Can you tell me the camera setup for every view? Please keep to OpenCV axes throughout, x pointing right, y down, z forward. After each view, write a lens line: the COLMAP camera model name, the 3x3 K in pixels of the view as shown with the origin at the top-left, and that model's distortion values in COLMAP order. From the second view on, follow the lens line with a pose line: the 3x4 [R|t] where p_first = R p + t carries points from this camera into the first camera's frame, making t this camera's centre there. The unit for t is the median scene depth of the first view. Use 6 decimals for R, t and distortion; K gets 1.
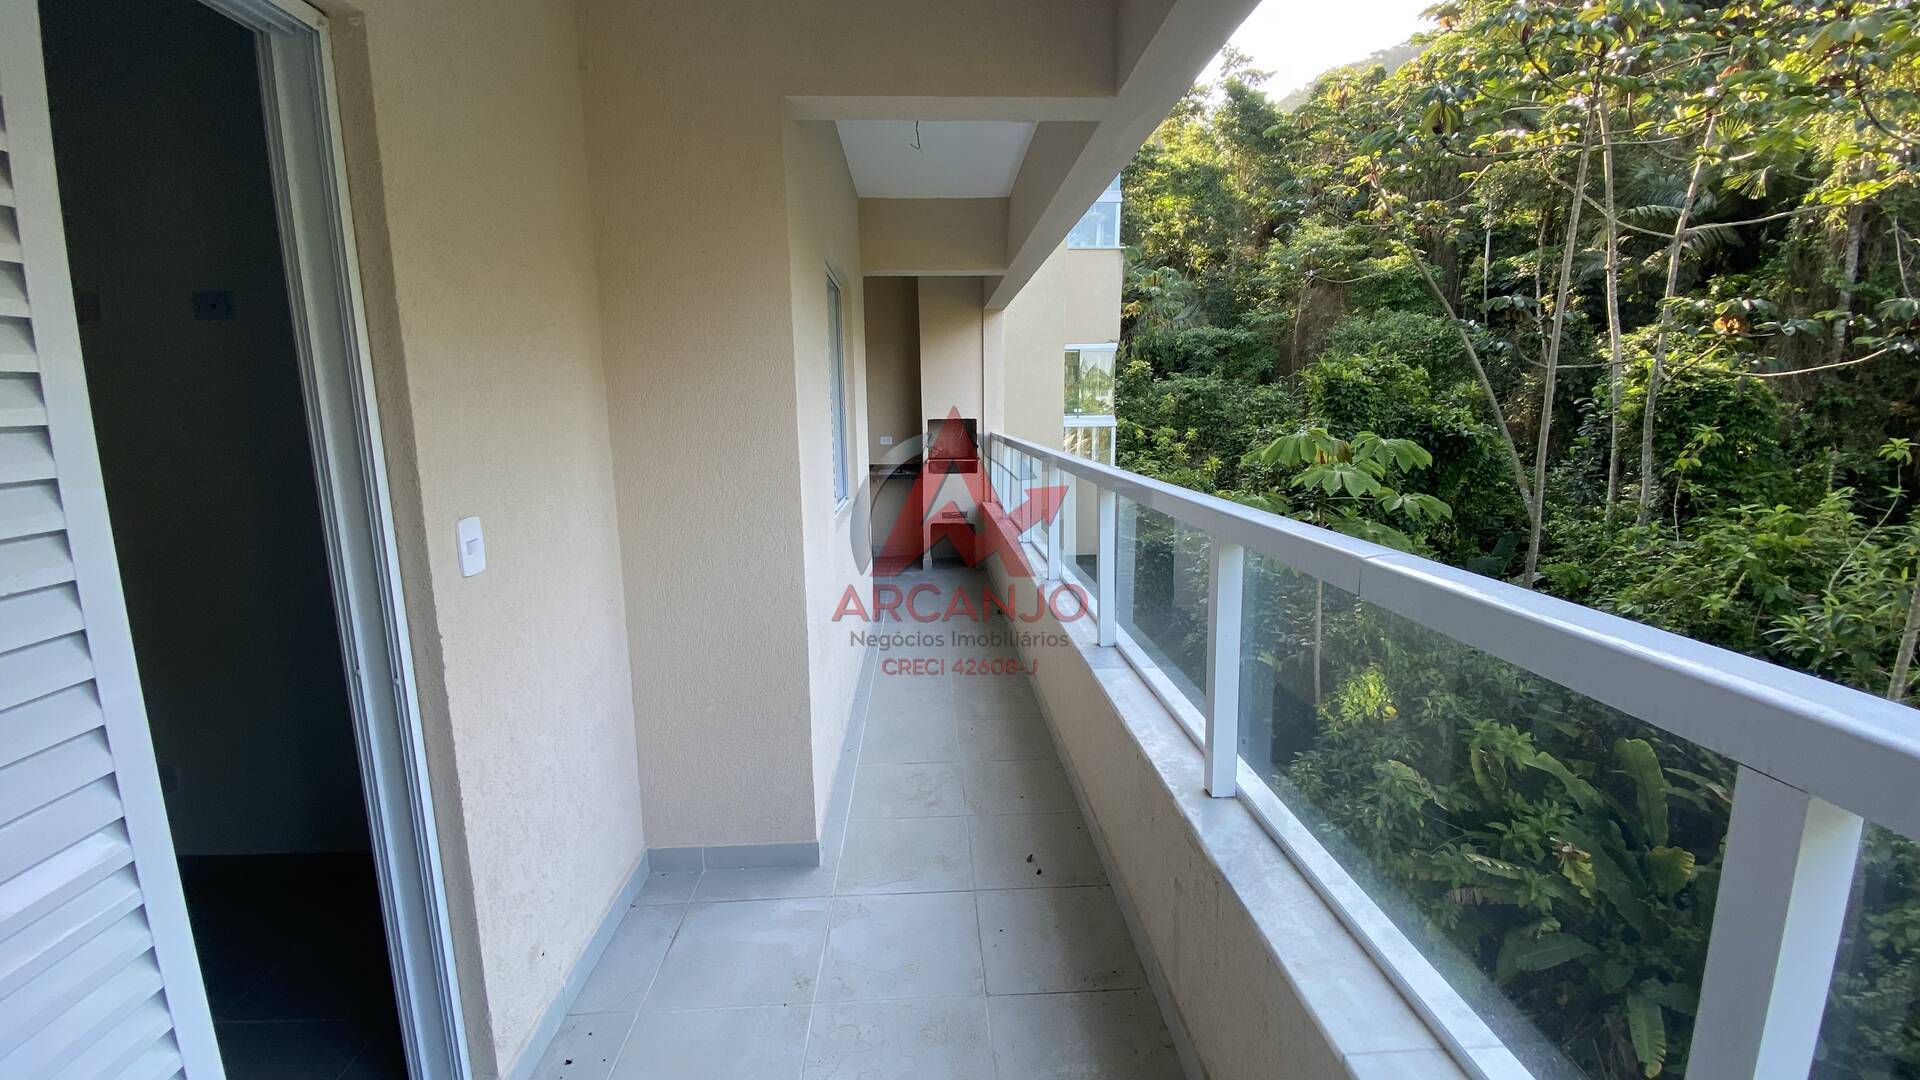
lens RADIAL K [[793.1, 0, 957.5], [0, 793.1, 542.1], [0, 0, 1]] dist [0.067451, -0.036158]
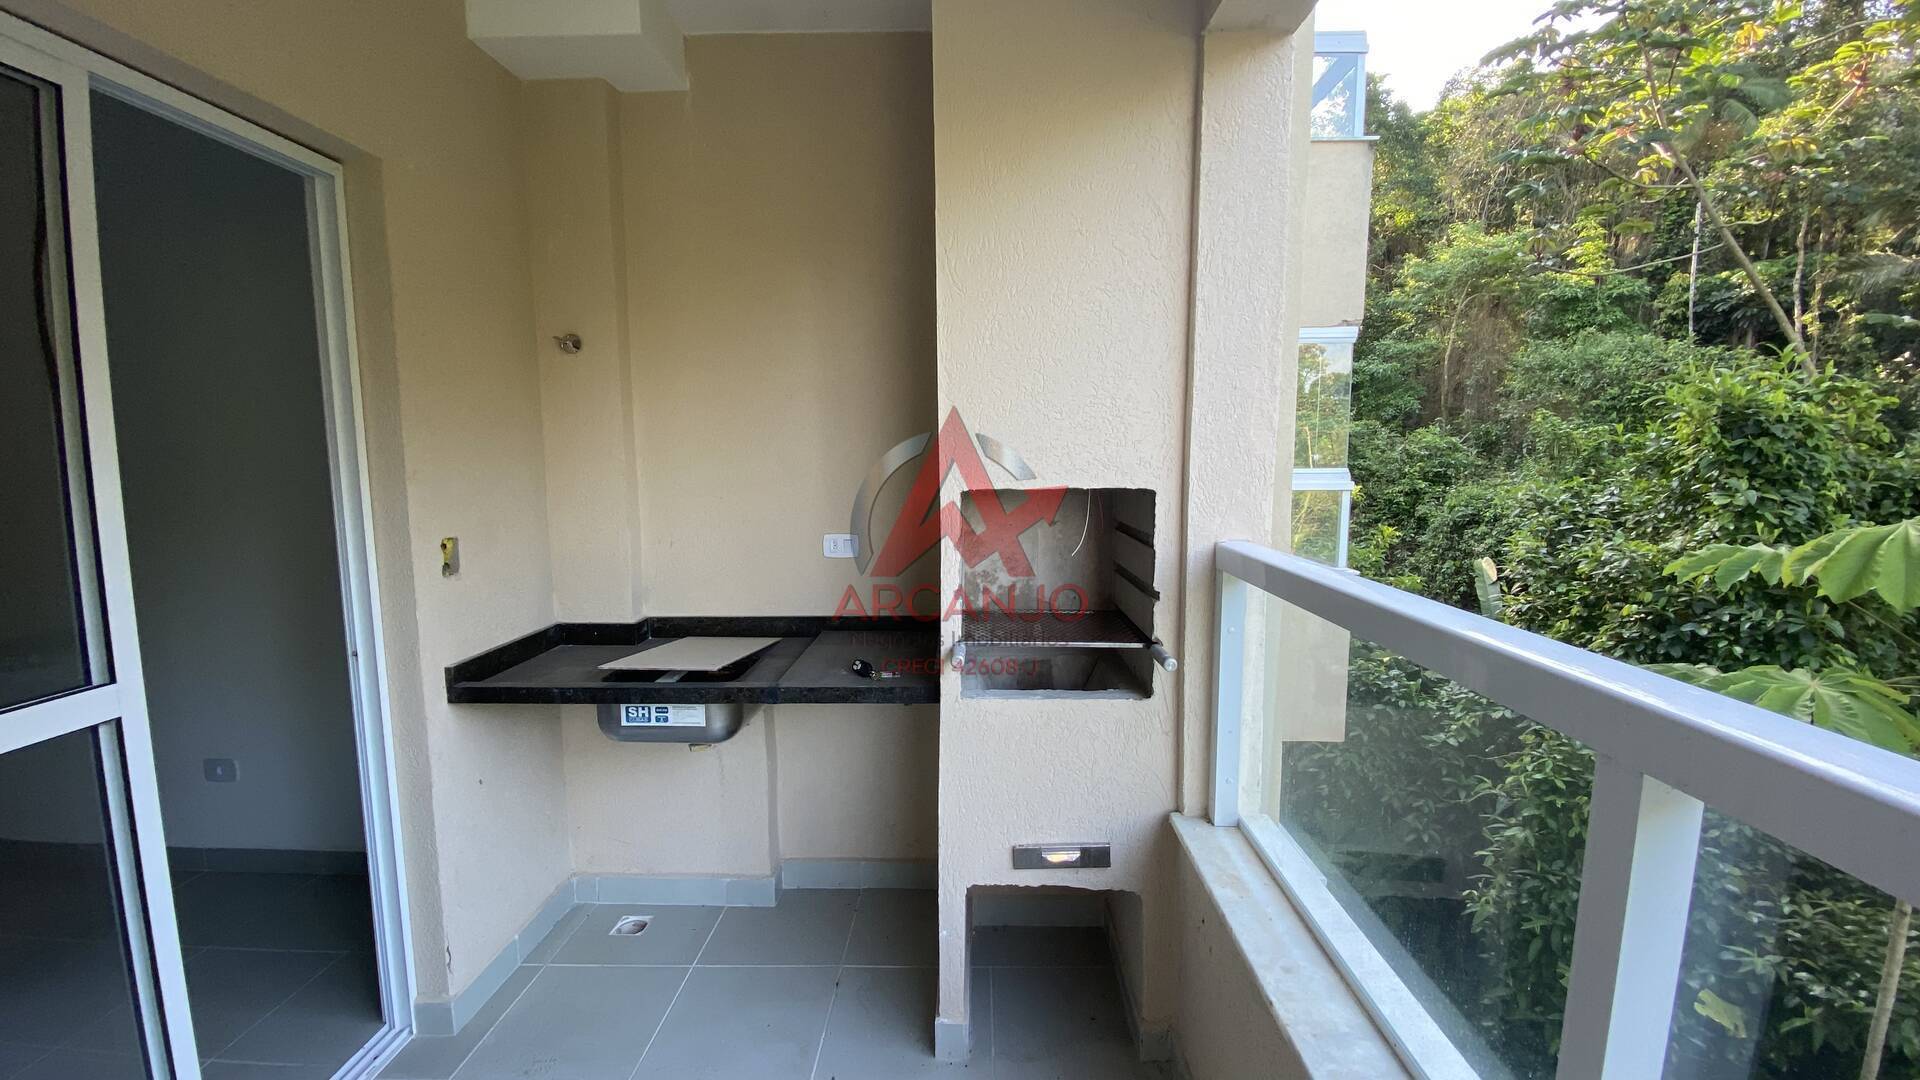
lens RADIAL K [[793.1, 0, 957.5], [0, 793.1, 542.1], [0, 0, 1]] dist [0.067451, -0.036158]
pose [[0.997601, 0.014443, -0.067697, -0.013268], [-0.018393, 0.998141, -0.058107, -0.078393], [0.066732, 0.059213, 0.996012, 0.476921]]
